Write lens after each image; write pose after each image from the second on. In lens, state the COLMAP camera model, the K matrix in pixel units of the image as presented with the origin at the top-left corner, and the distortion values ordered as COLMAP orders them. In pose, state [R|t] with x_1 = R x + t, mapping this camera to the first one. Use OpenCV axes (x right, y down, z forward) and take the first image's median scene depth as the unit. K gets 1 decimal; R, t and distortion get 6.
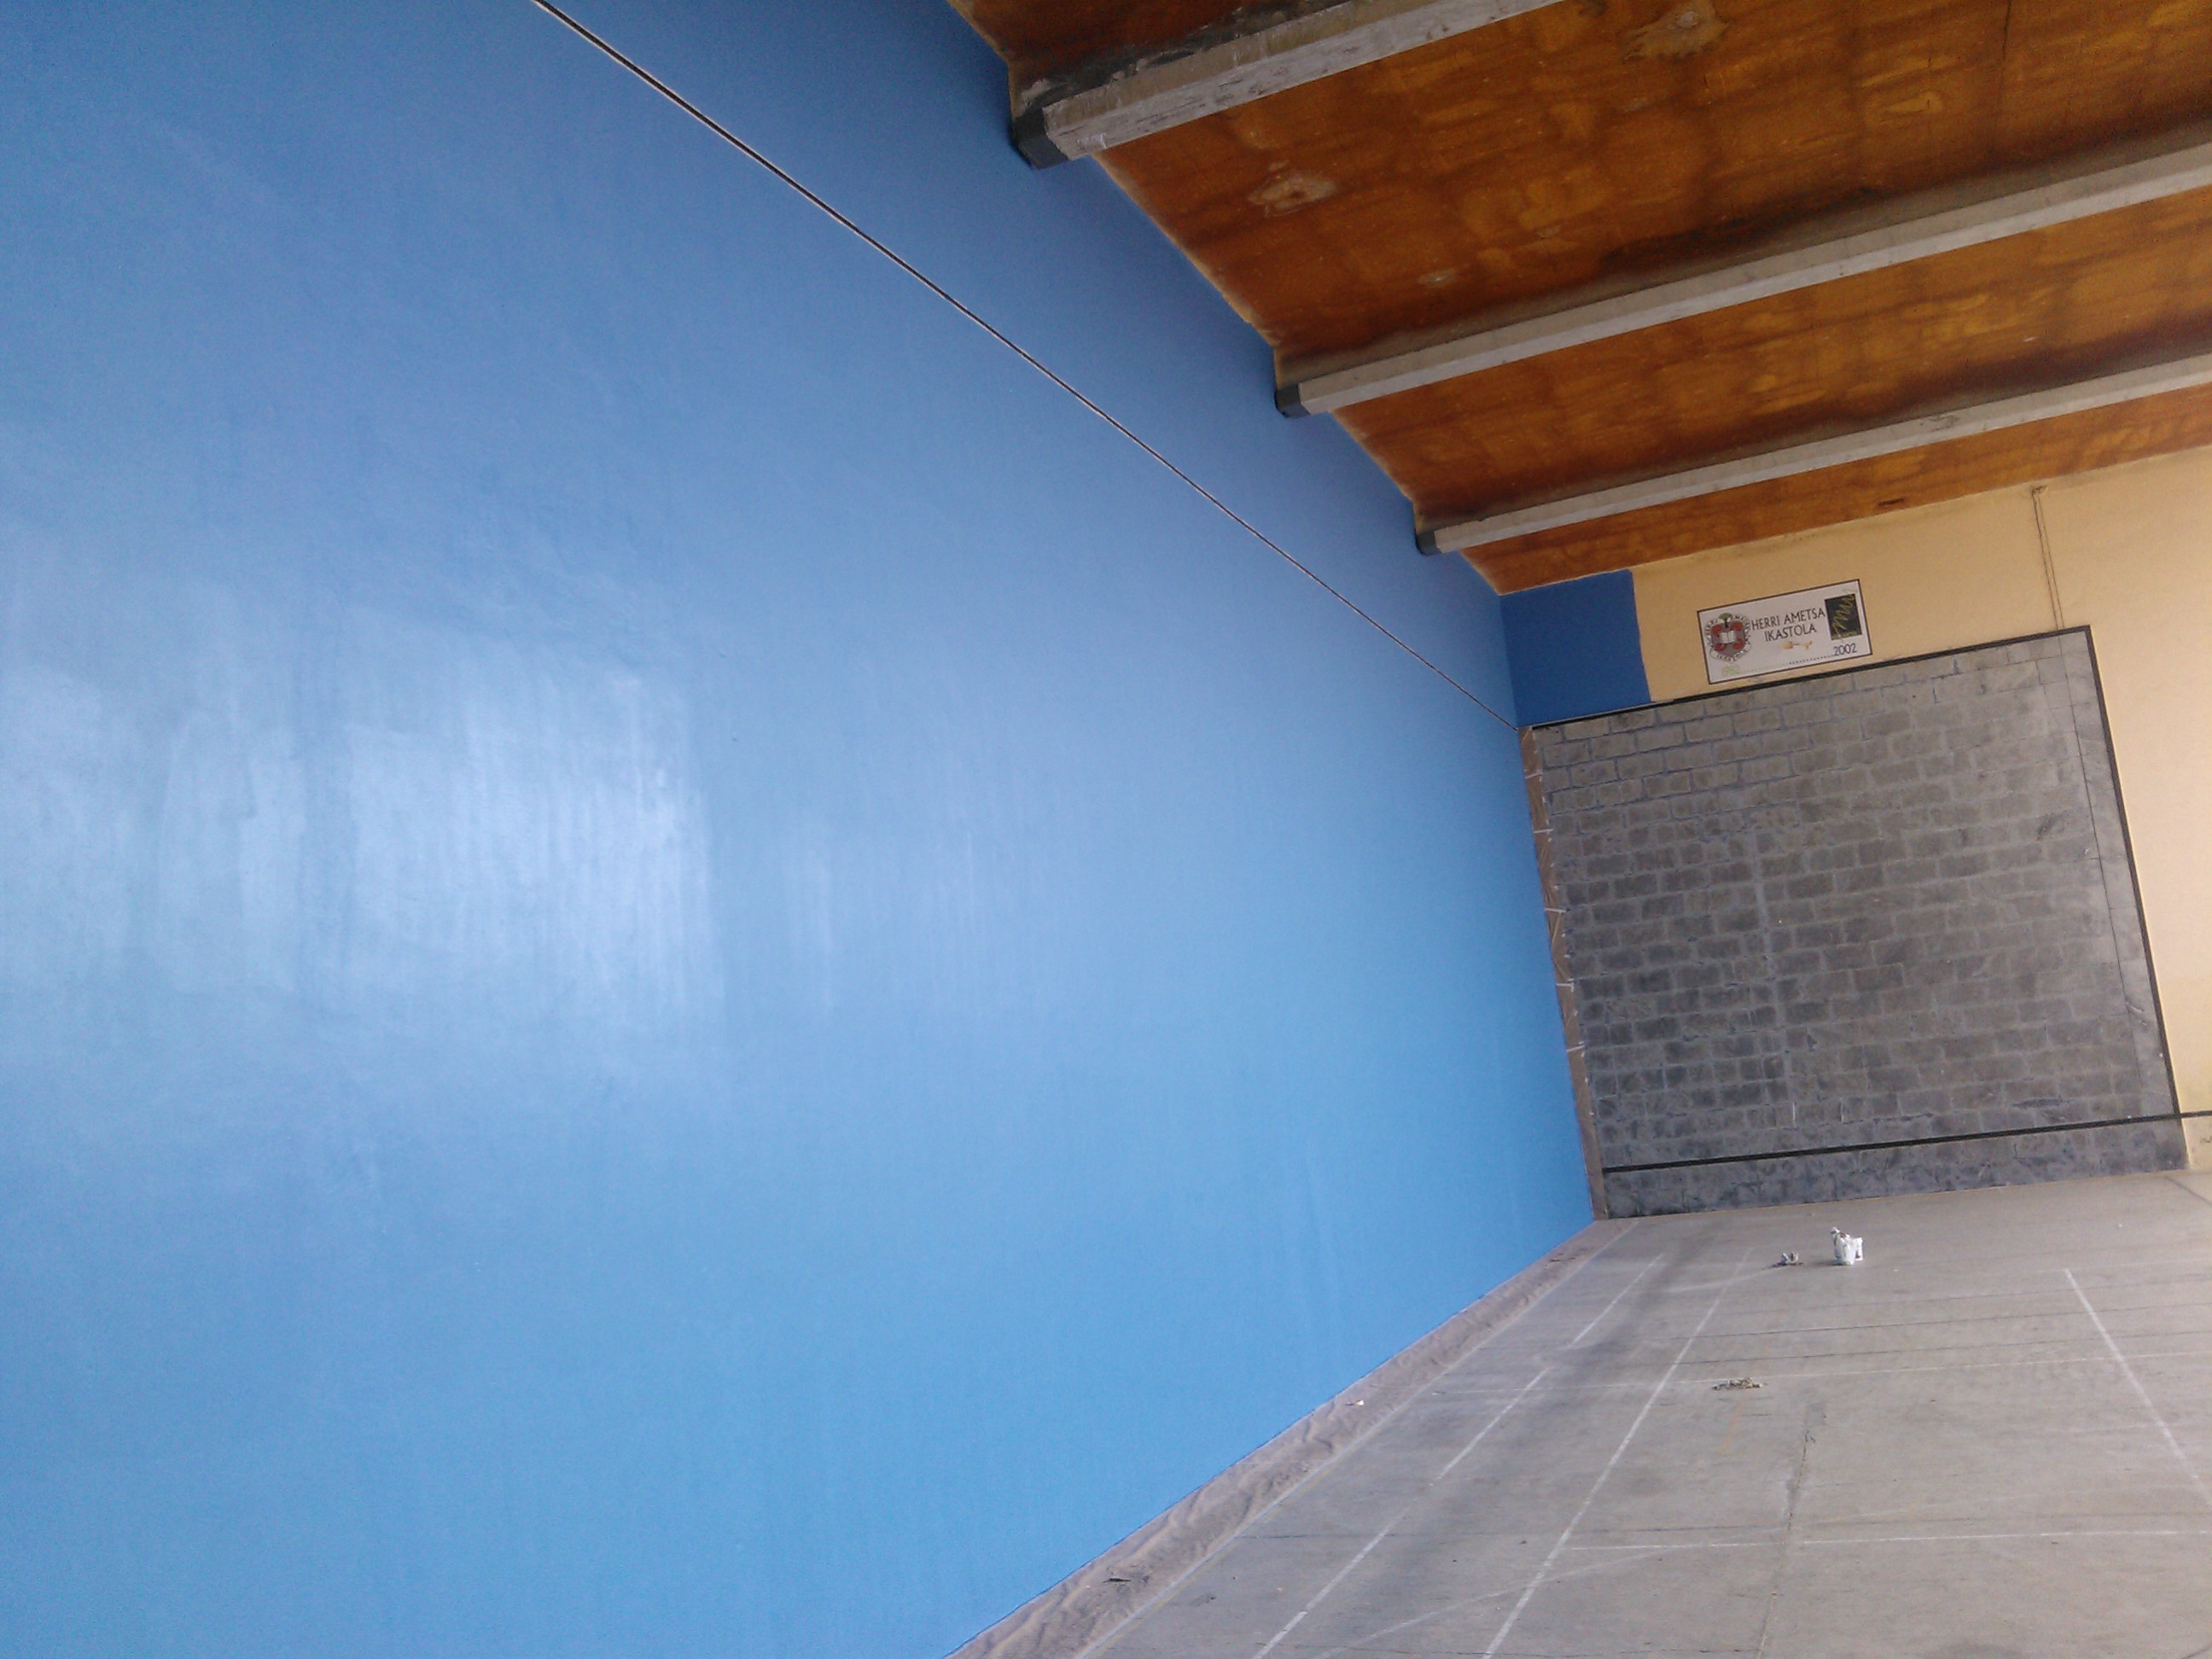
lens RADIAL K [[1883.5, 0, 1084.8], [0, 1883.5, 837.7], [0, 0, 1]] dist [0.088451, -0.288977]
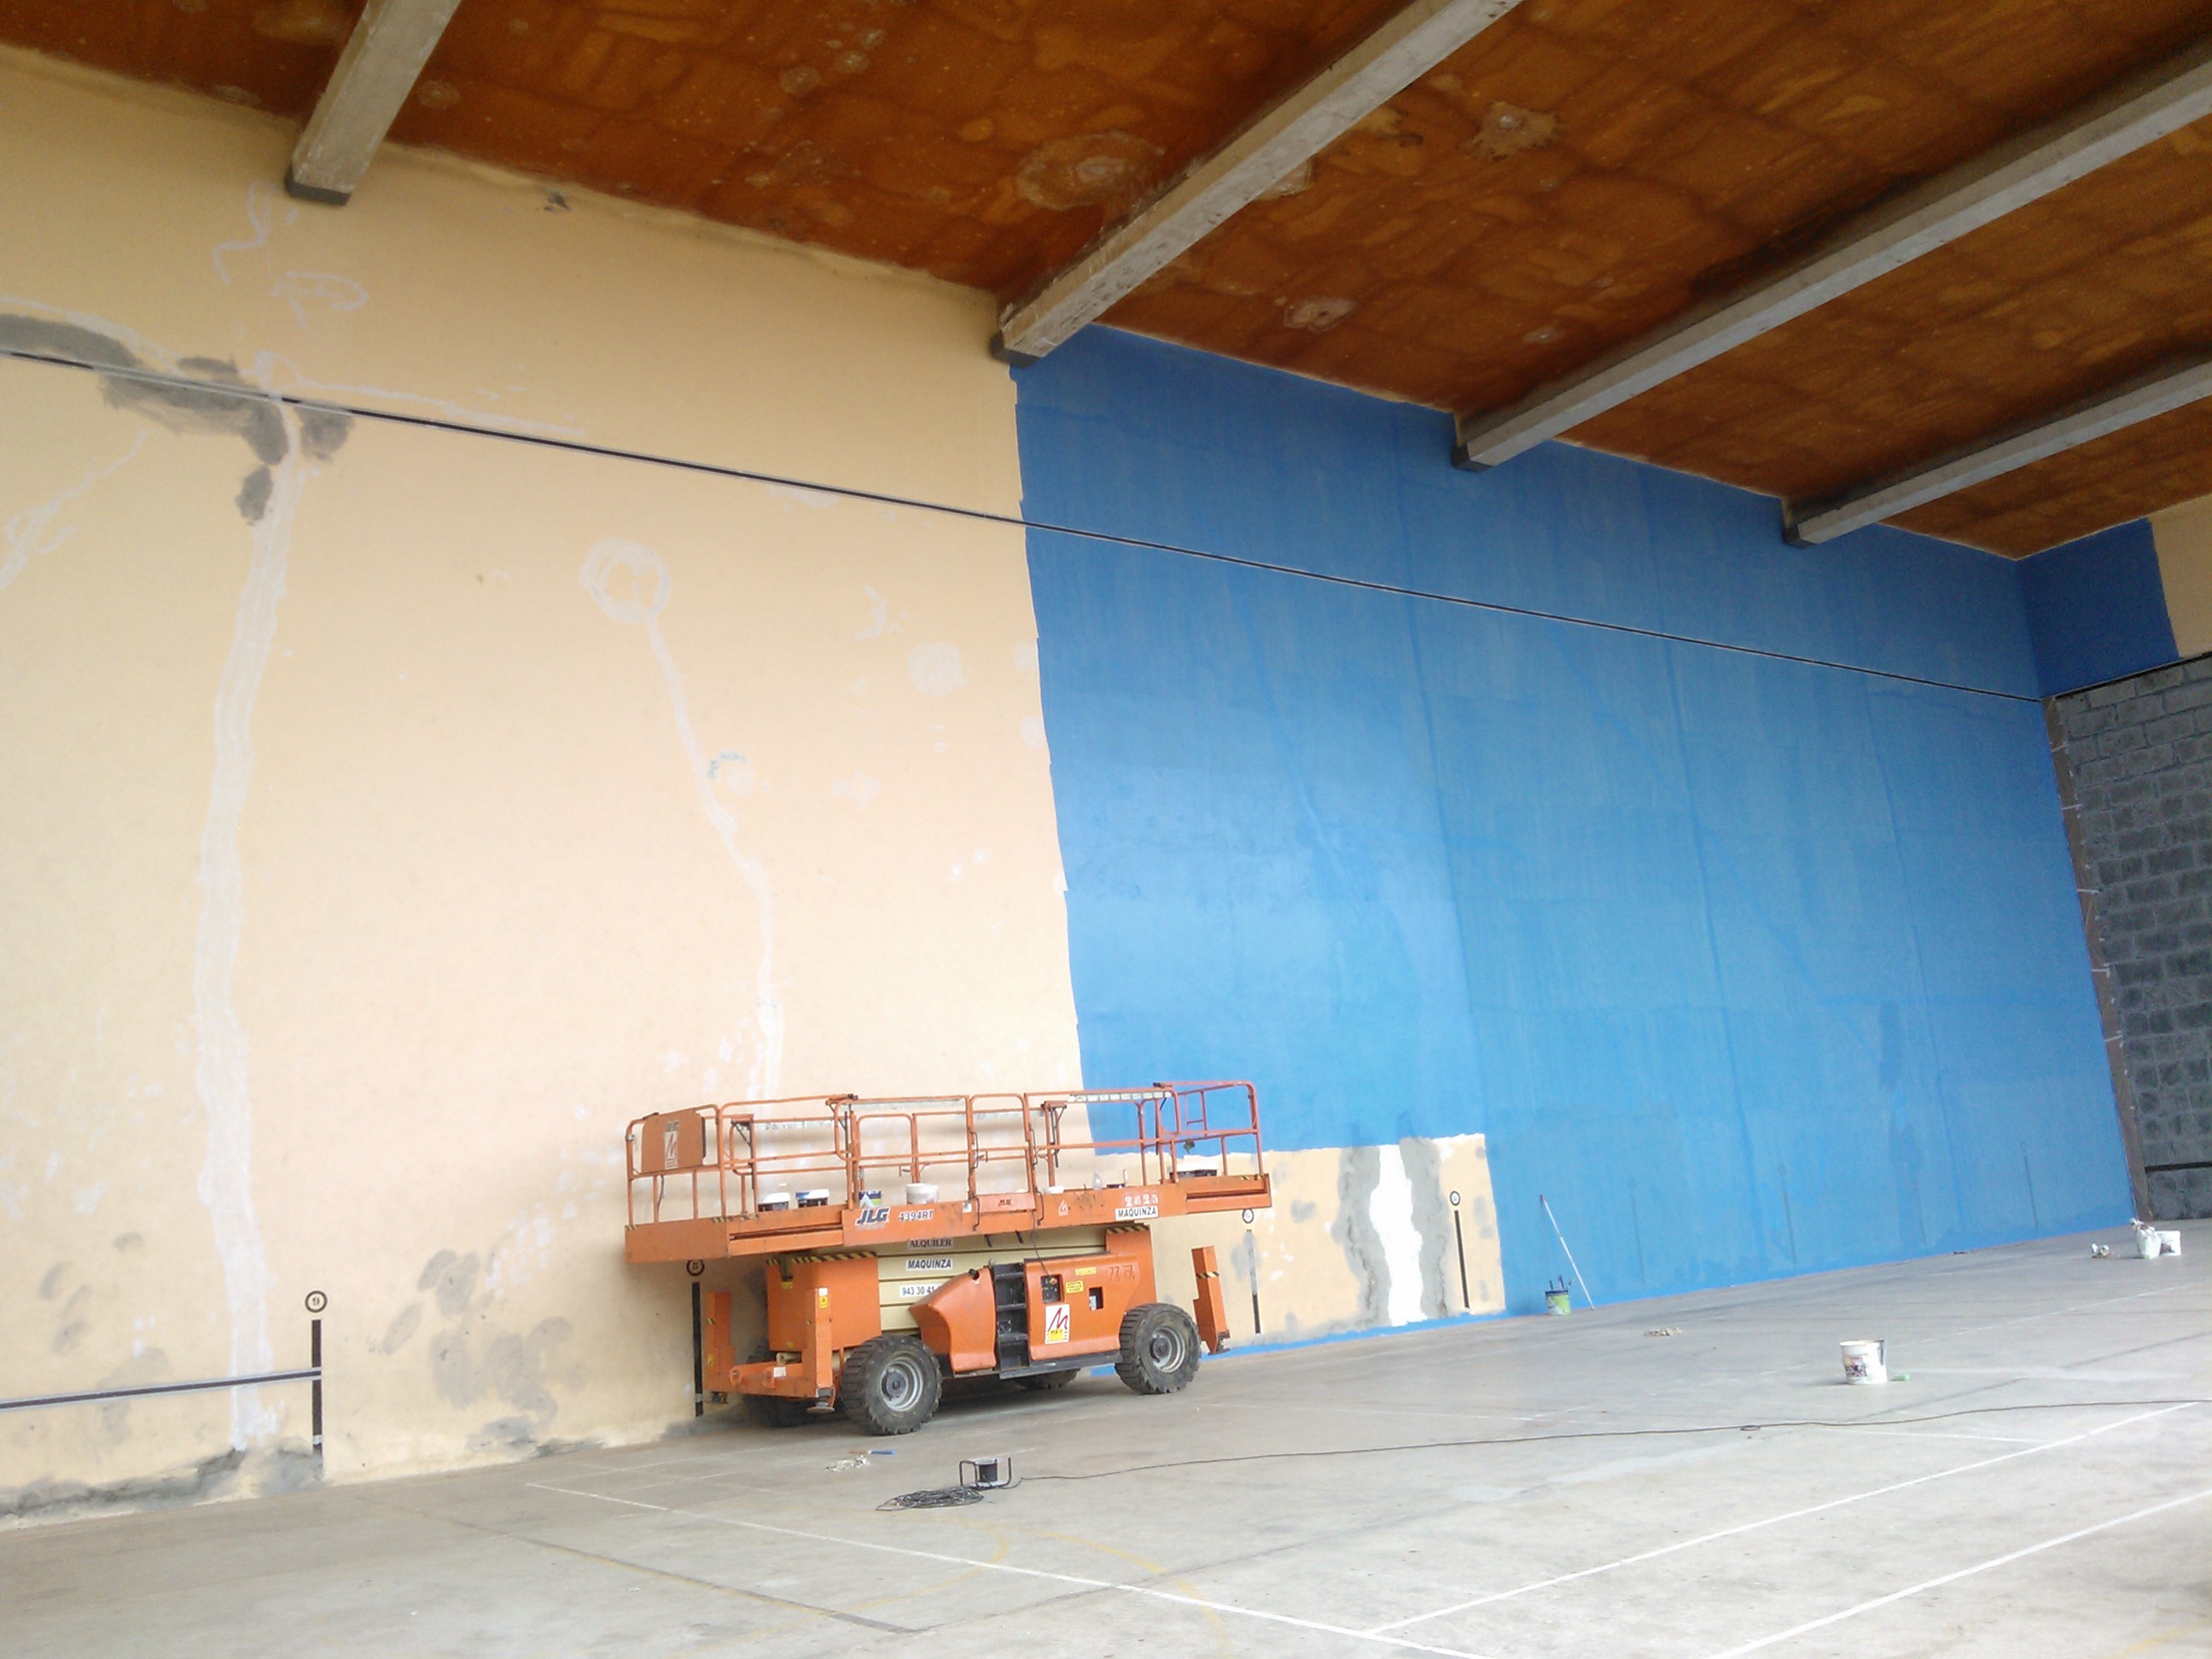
lens RADIAL K [[1889.1, 0, 1092.6], [0, 1889.1, 831.4], [0, 0, 1]] dist [0.081874, -0.234813]
pose [[0.857963, -0.061472, -0.510021, 0.323199], [0.057936, 0.998059, -0.022834, 0.002175], [0.510435, -0.009958, 0.859859, -0.057409]]
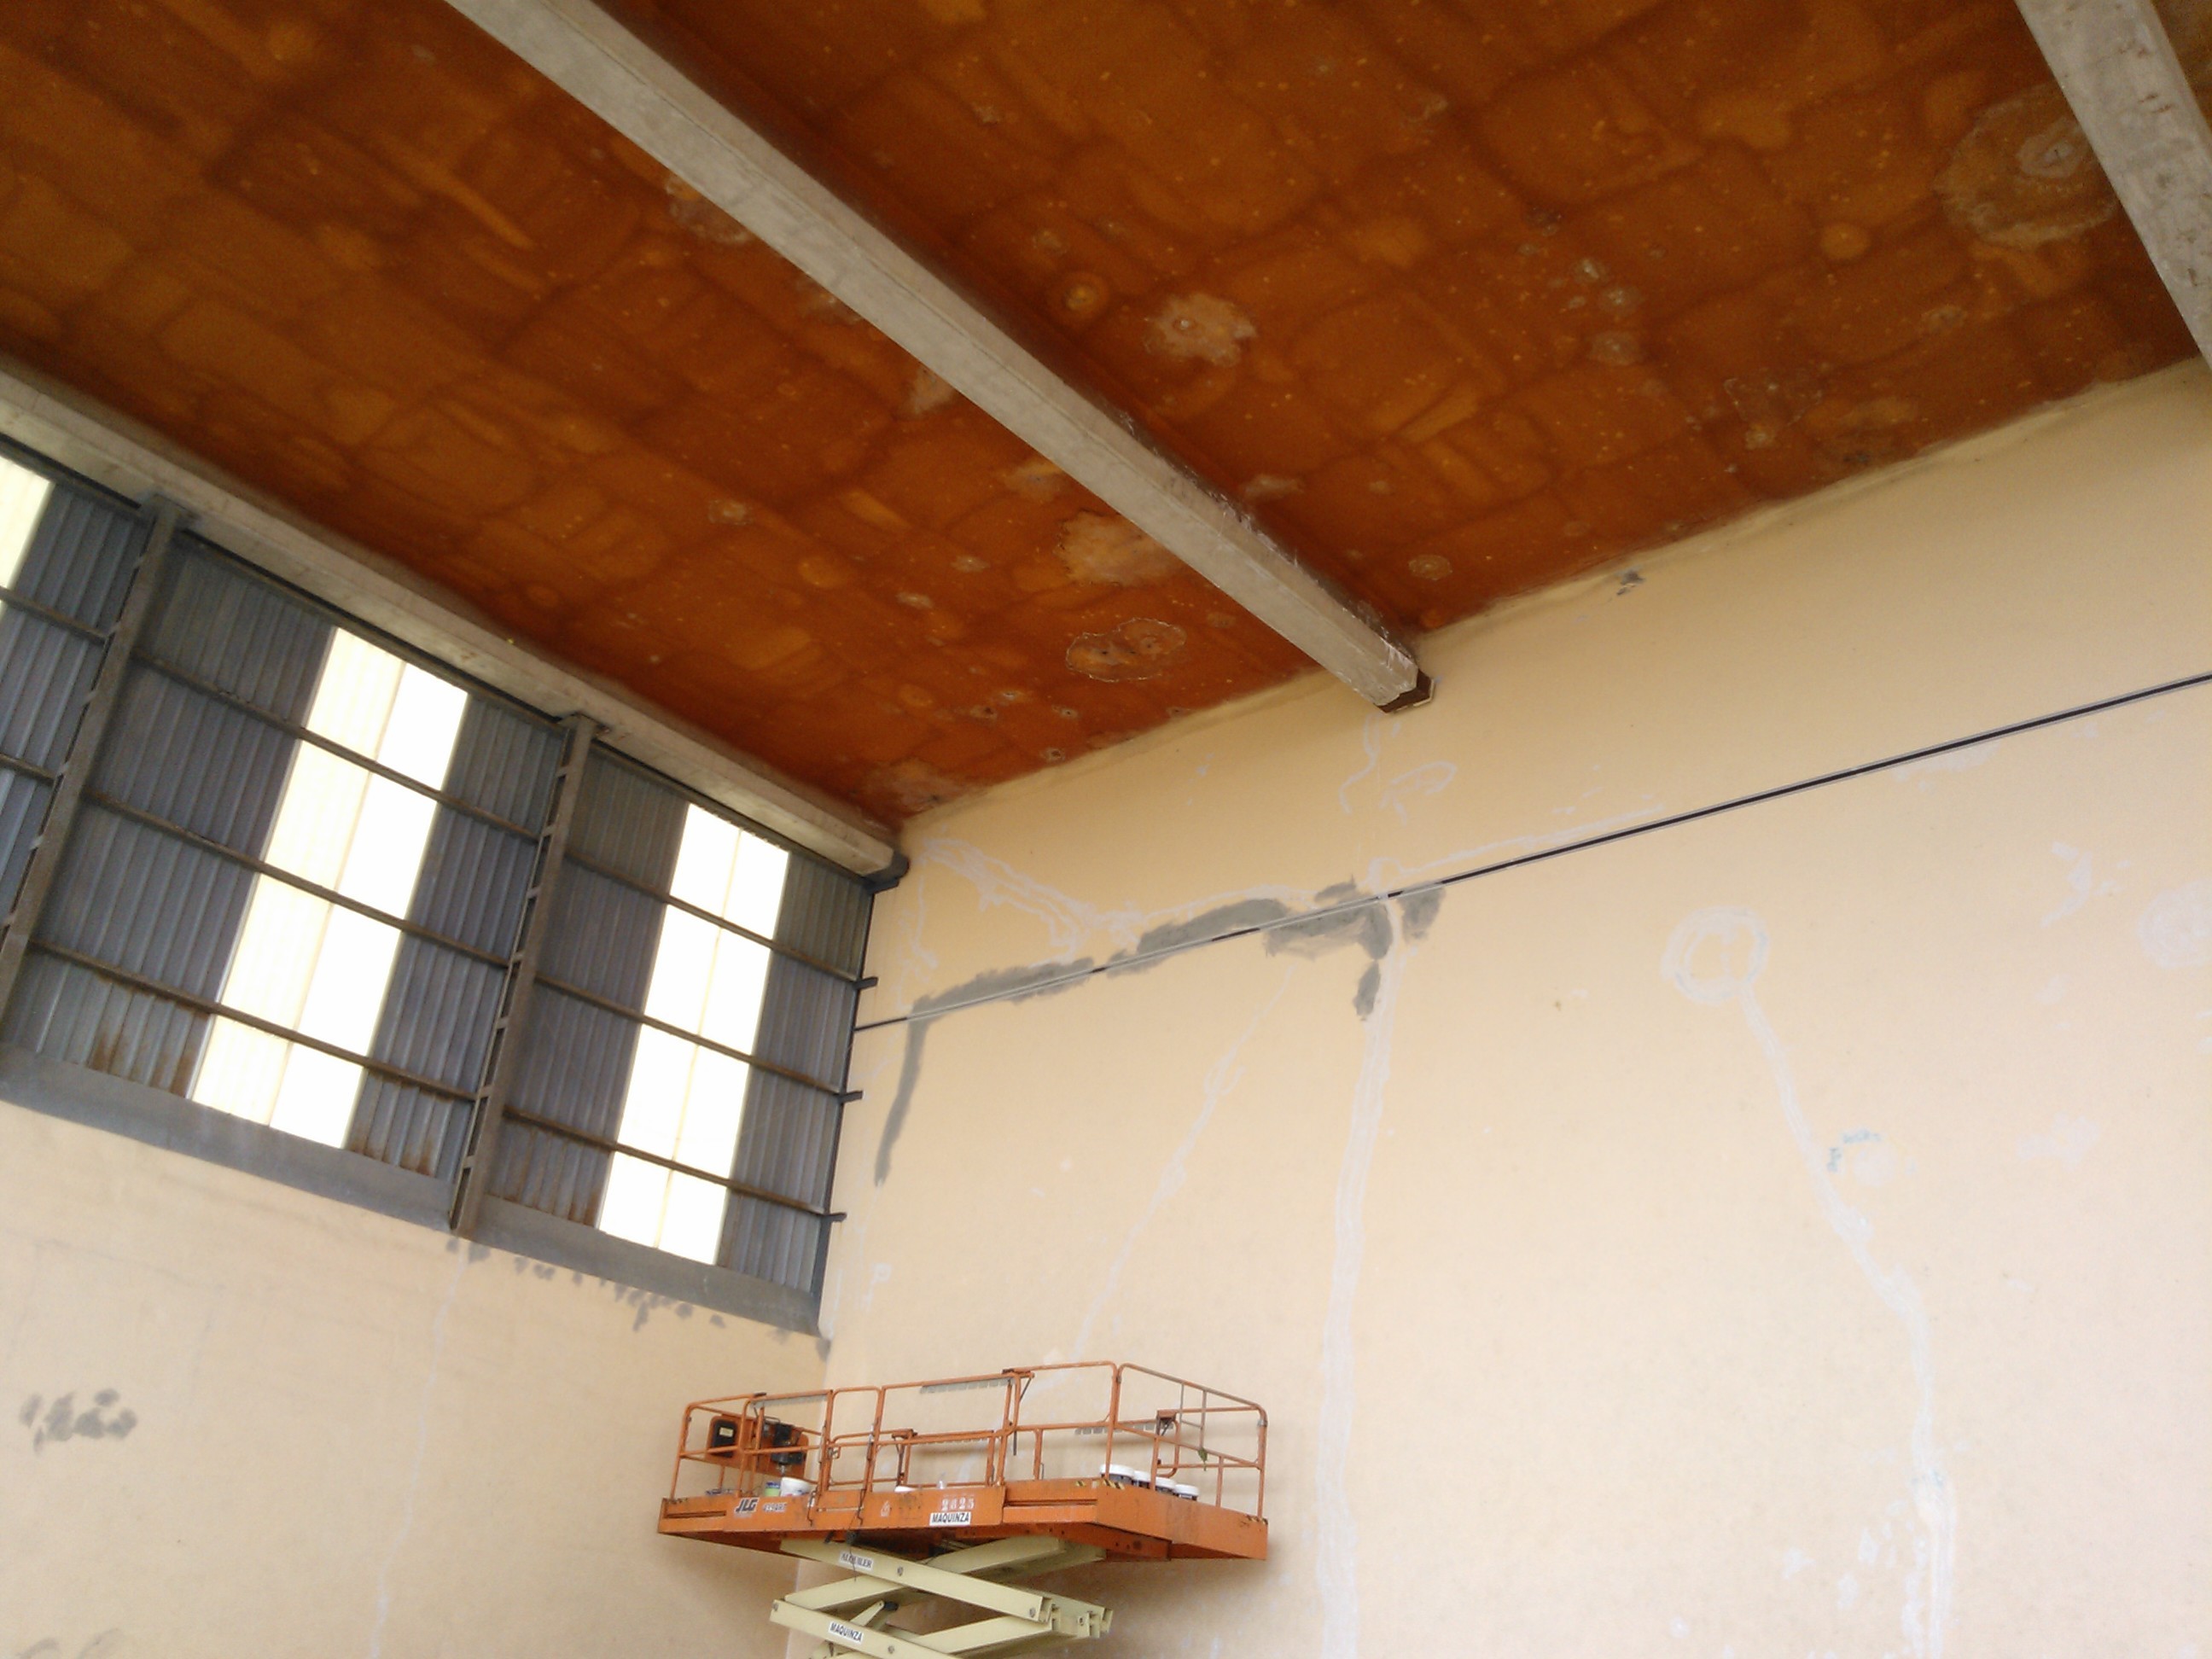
lens RADIAL K [[1874.3, 0, 1090.3], [0, 1874.3, 834.7], [0, 0, 1]] dist [0.087735, -0.261267]
pose [[-0.325303, -0.345379, -0.880279, 0.391398], [0.074911, 0.918573, -0.388087, 0.047761], [0.942638, -0.192189, -0.272942, 0.326811]]
